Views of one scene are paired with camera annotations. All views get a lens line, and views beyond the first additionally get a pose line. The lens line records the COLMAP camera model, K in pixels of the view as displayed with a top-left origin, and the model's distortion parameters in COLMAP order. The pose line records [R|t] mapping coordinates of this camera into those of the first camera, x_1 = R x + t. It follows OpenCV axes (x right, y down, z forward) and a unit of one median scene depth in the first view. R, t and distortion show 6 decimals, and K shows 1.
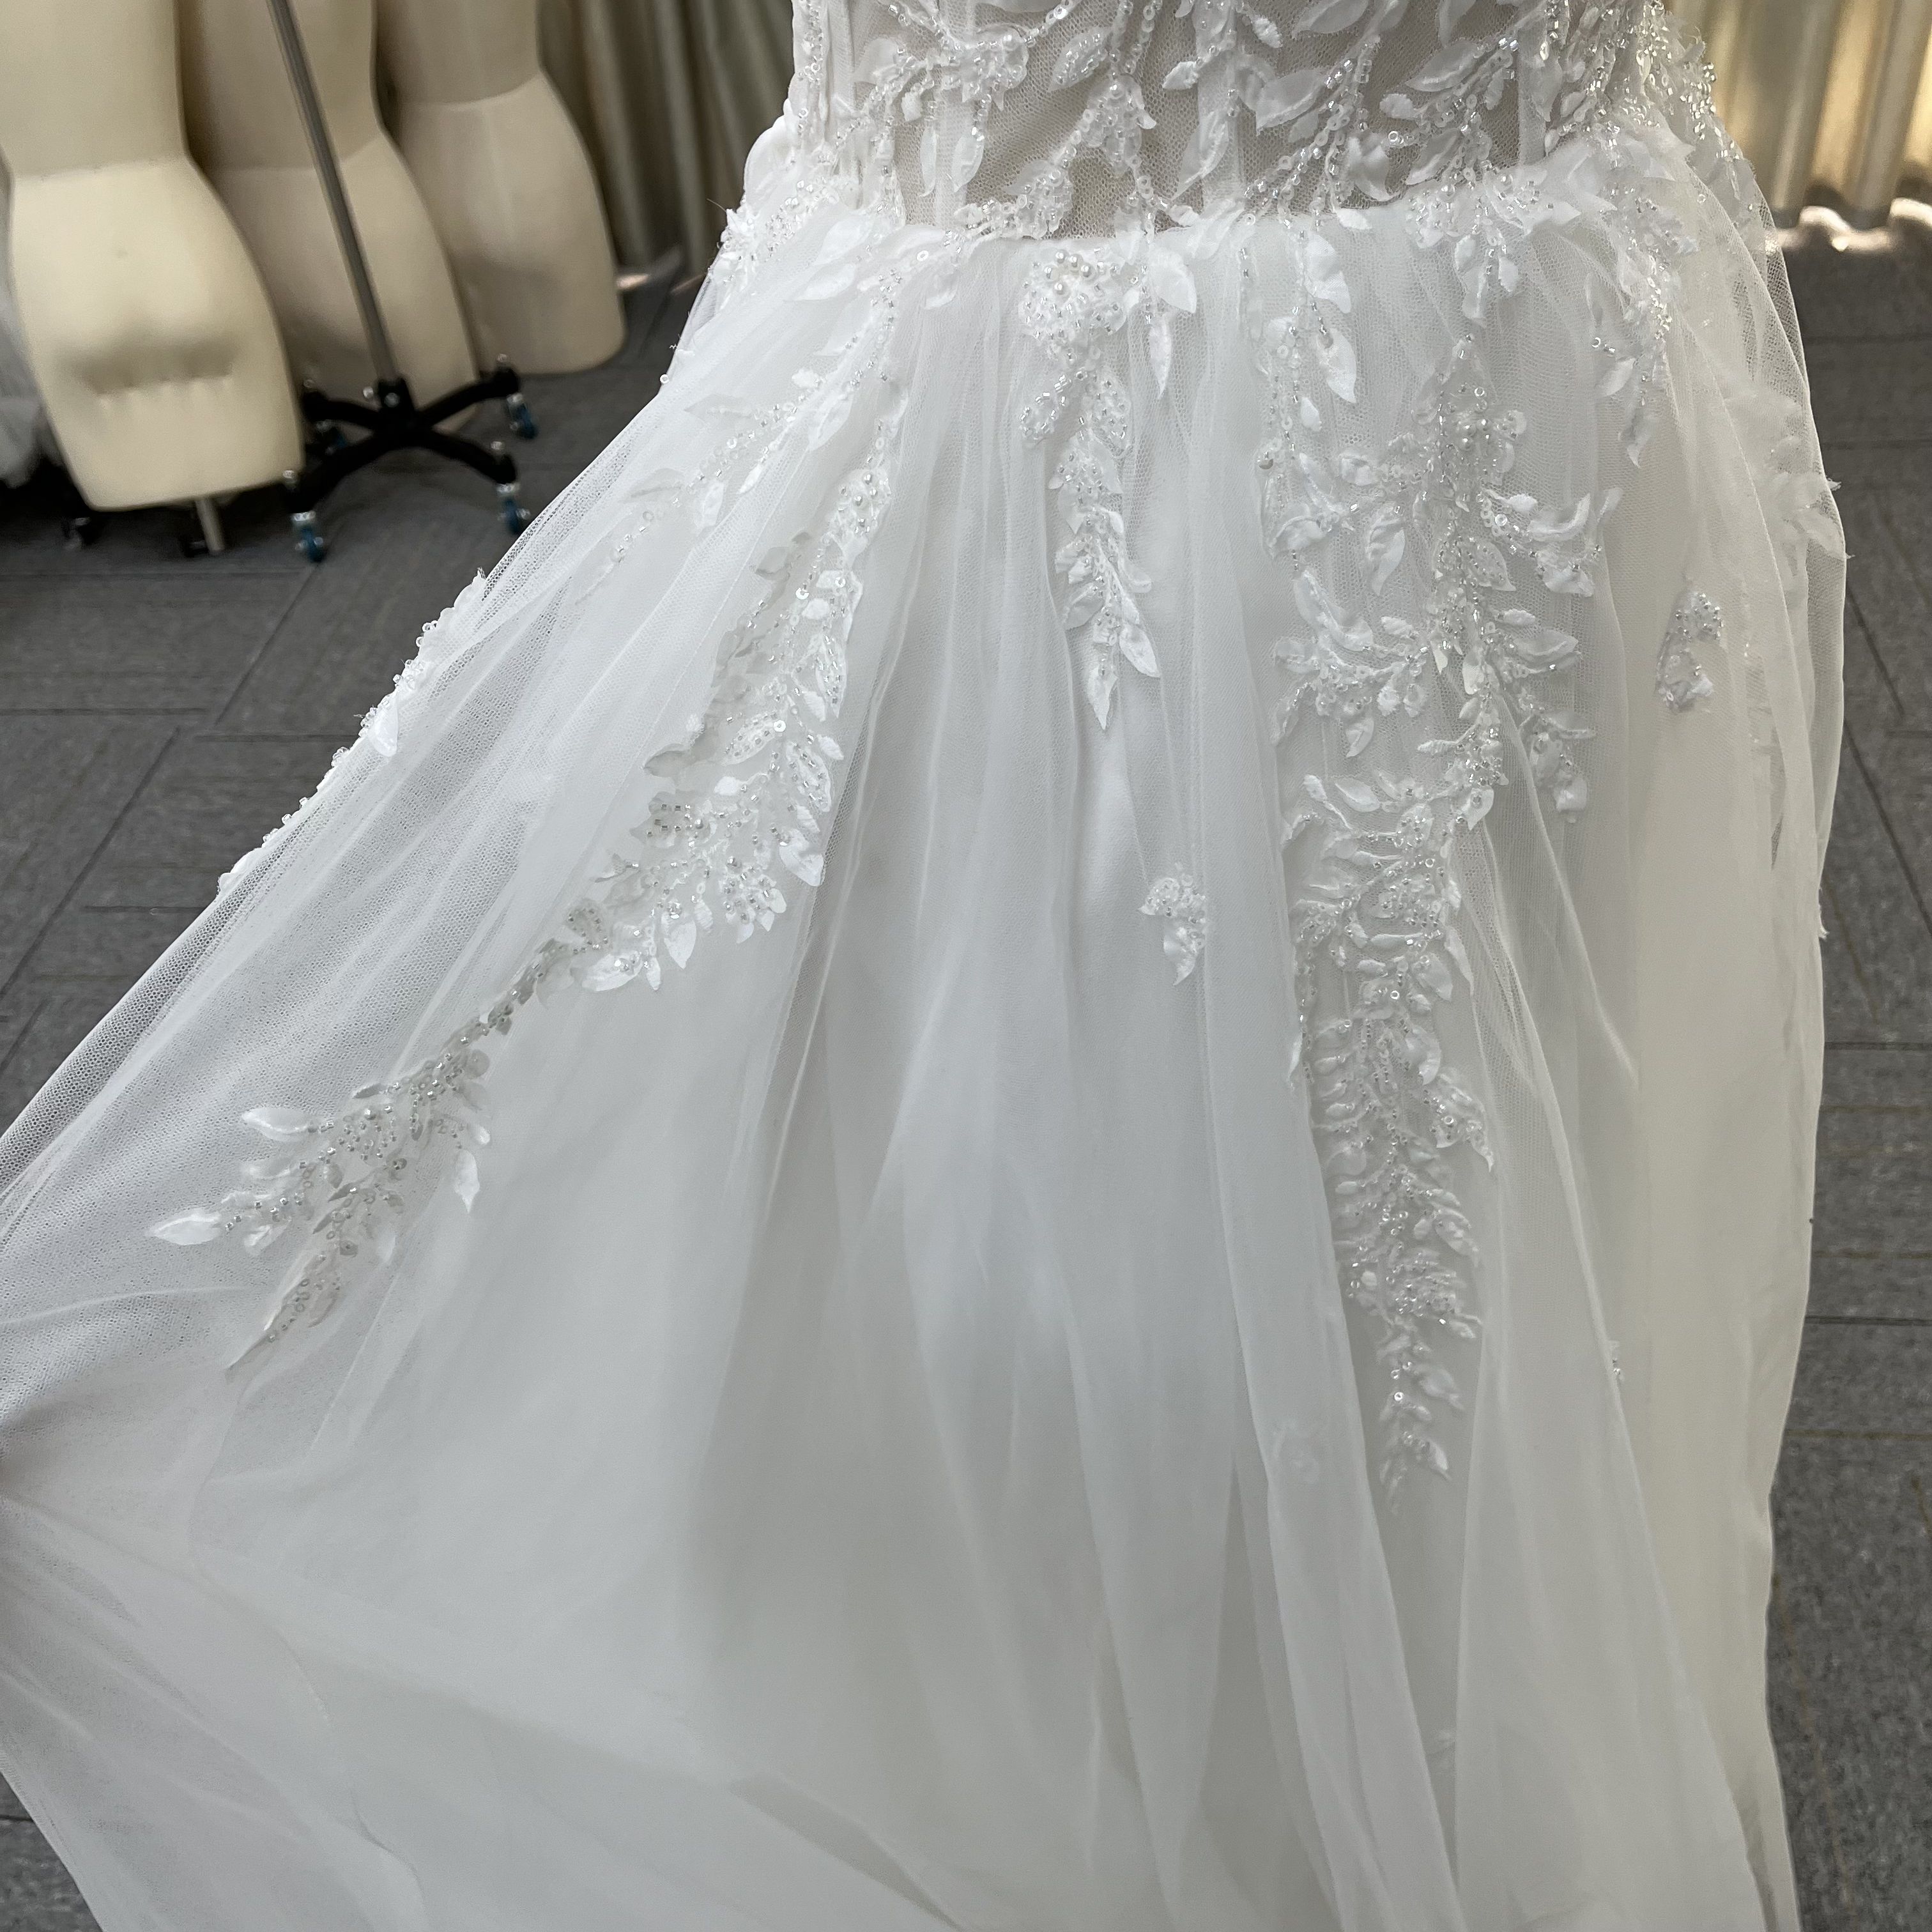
lens RADIAL K [[1991.9, 0, 992.9], [0, 1991.9, 965.8], [0, 0, 1]] dist [0.054167, -0.074996]
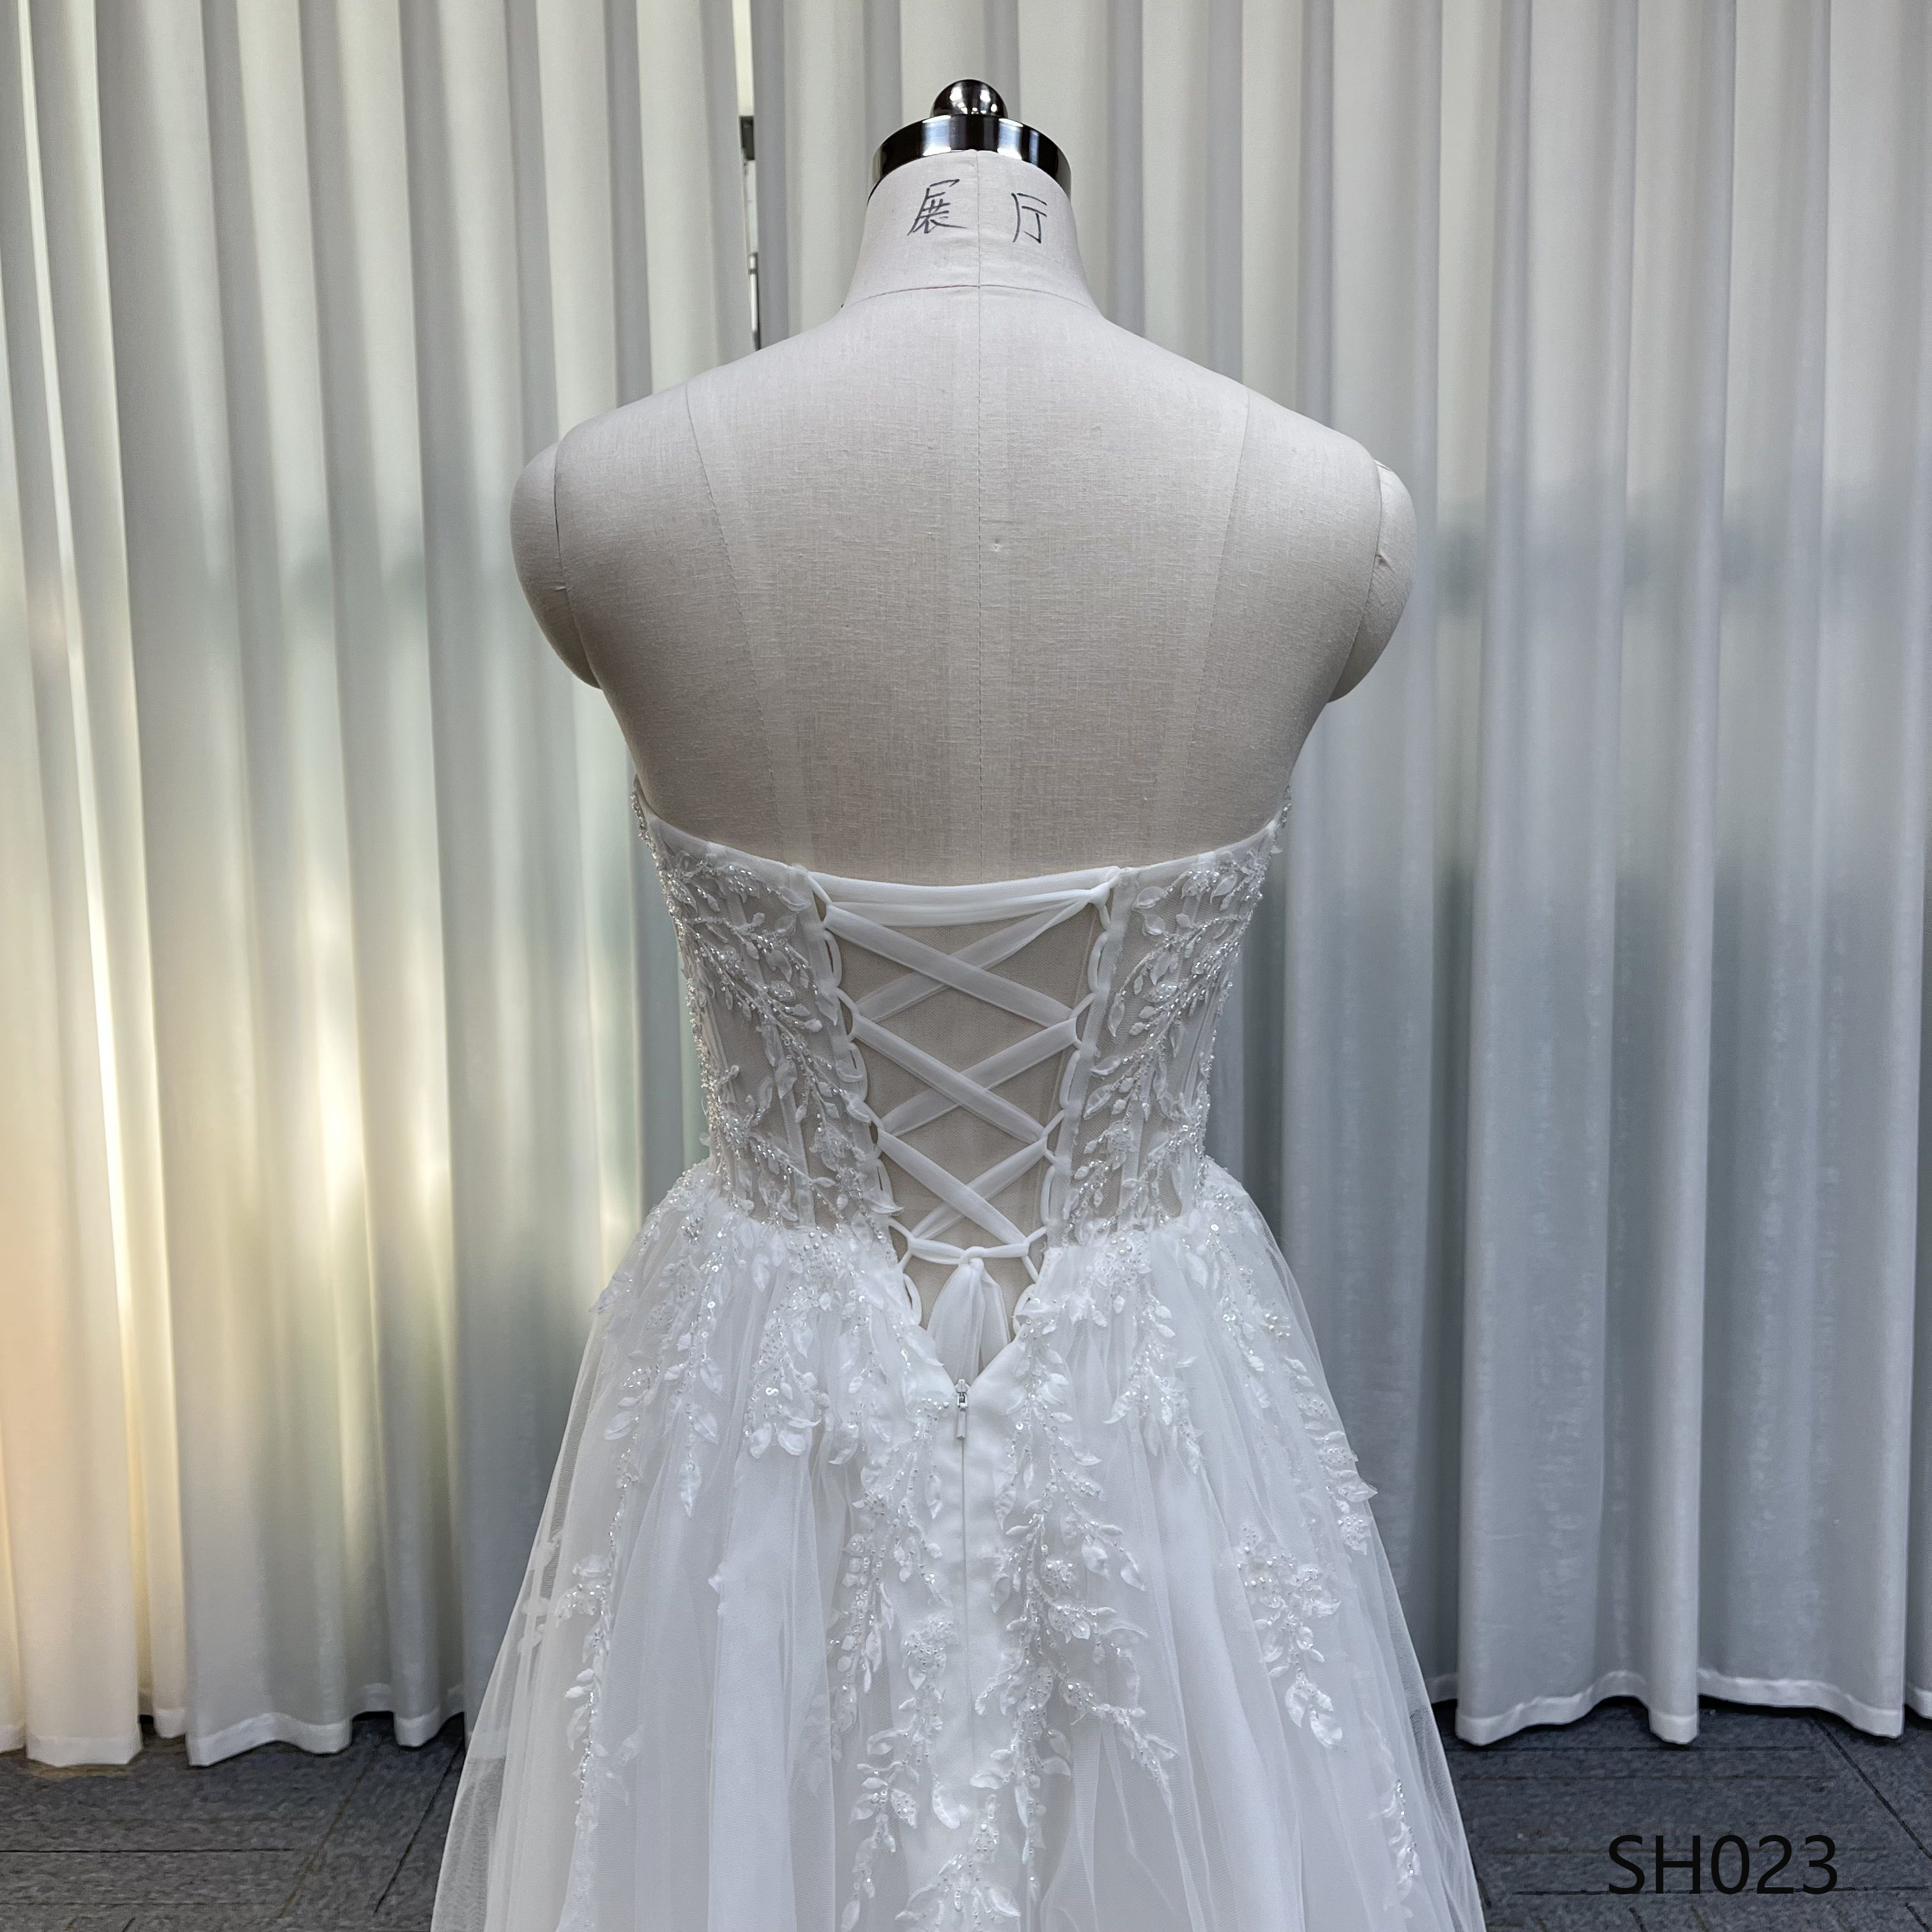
lens RADIAL K [[1950.4, 0, 946.0], [0, 1950.4, 967.0], [0, 0, 1]] dist [0.063293, -0.066273]
pose [[-0.062209, -0.052204, 0.996697, -1.928286], [0.680879, 0.727945, 0.080625, -0.874097], [-0.729749, 0.683645, -0.009740, 1.058843]]
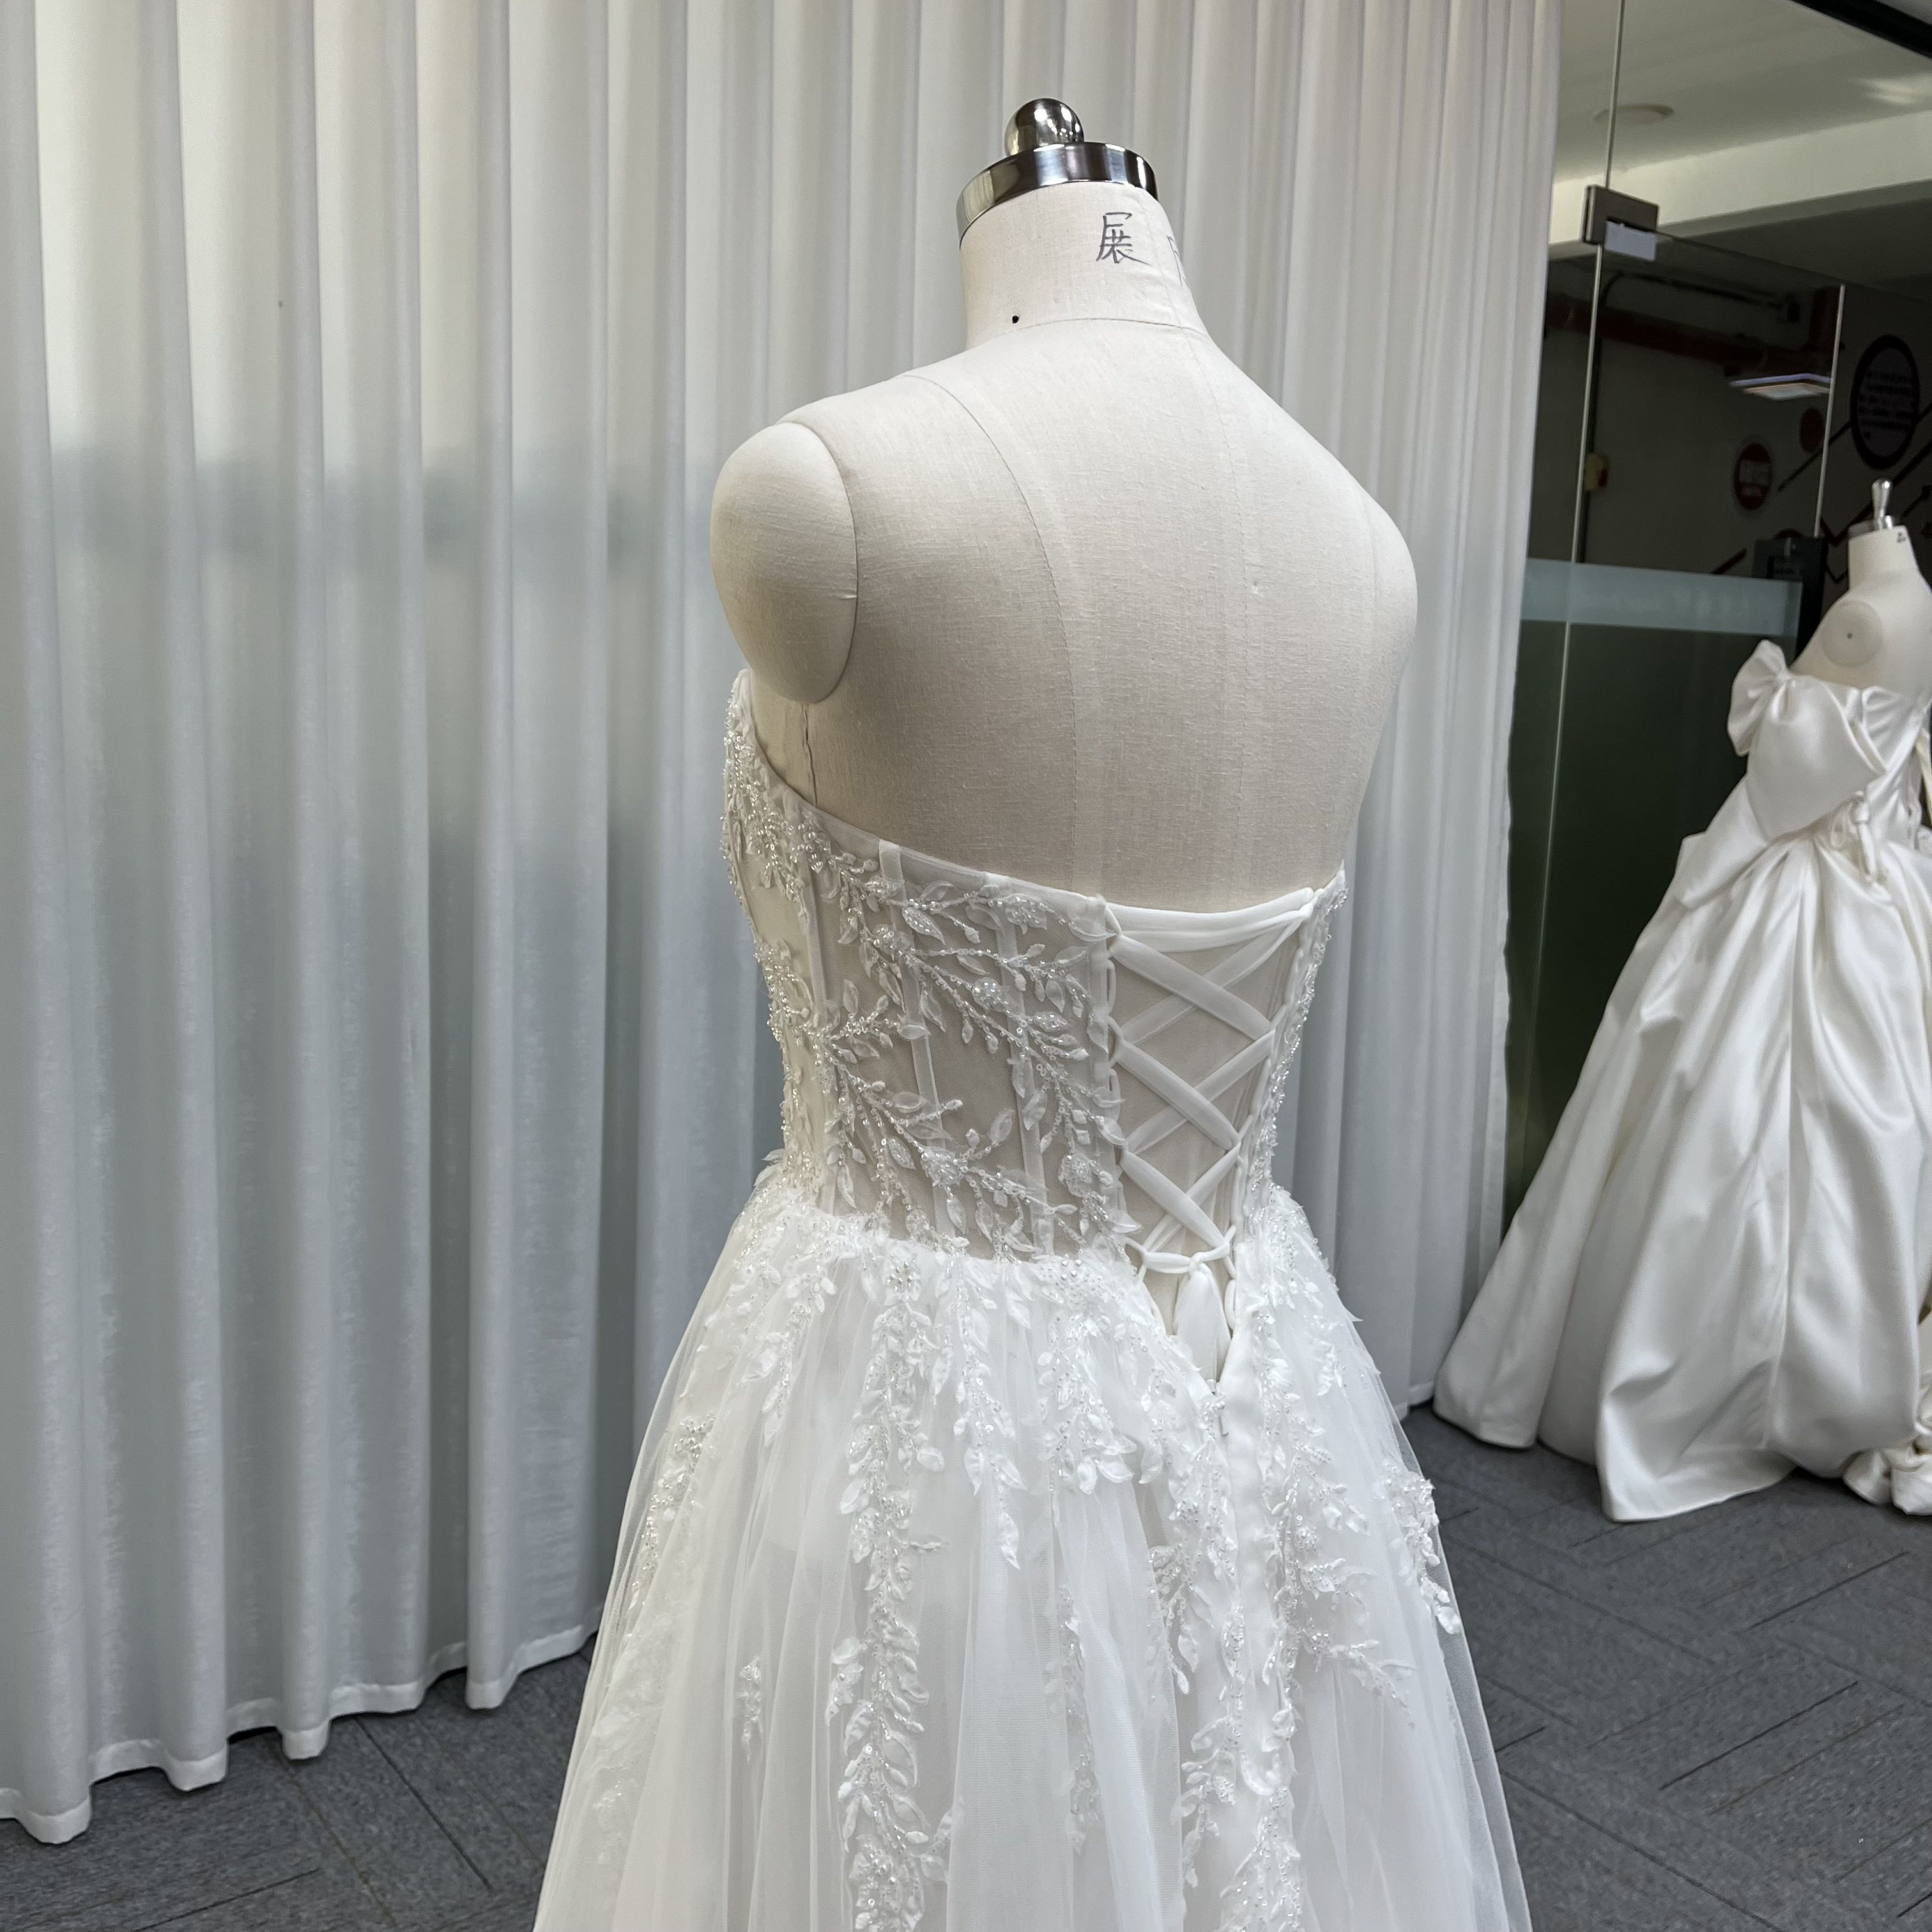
lens RADIAL K [[1961.9, 0, 952.7], [0, 1961.9, 946.1], [0, 0, 1]] dist [0.070357, -0.088088]
pose [[-0.664194, -0.064378, 0.744783, -1.379966], [0.506579, 0.693898, 0.511745, -1.839465], [-0.549749, 0.717189, -0.428271, 1.946909]]
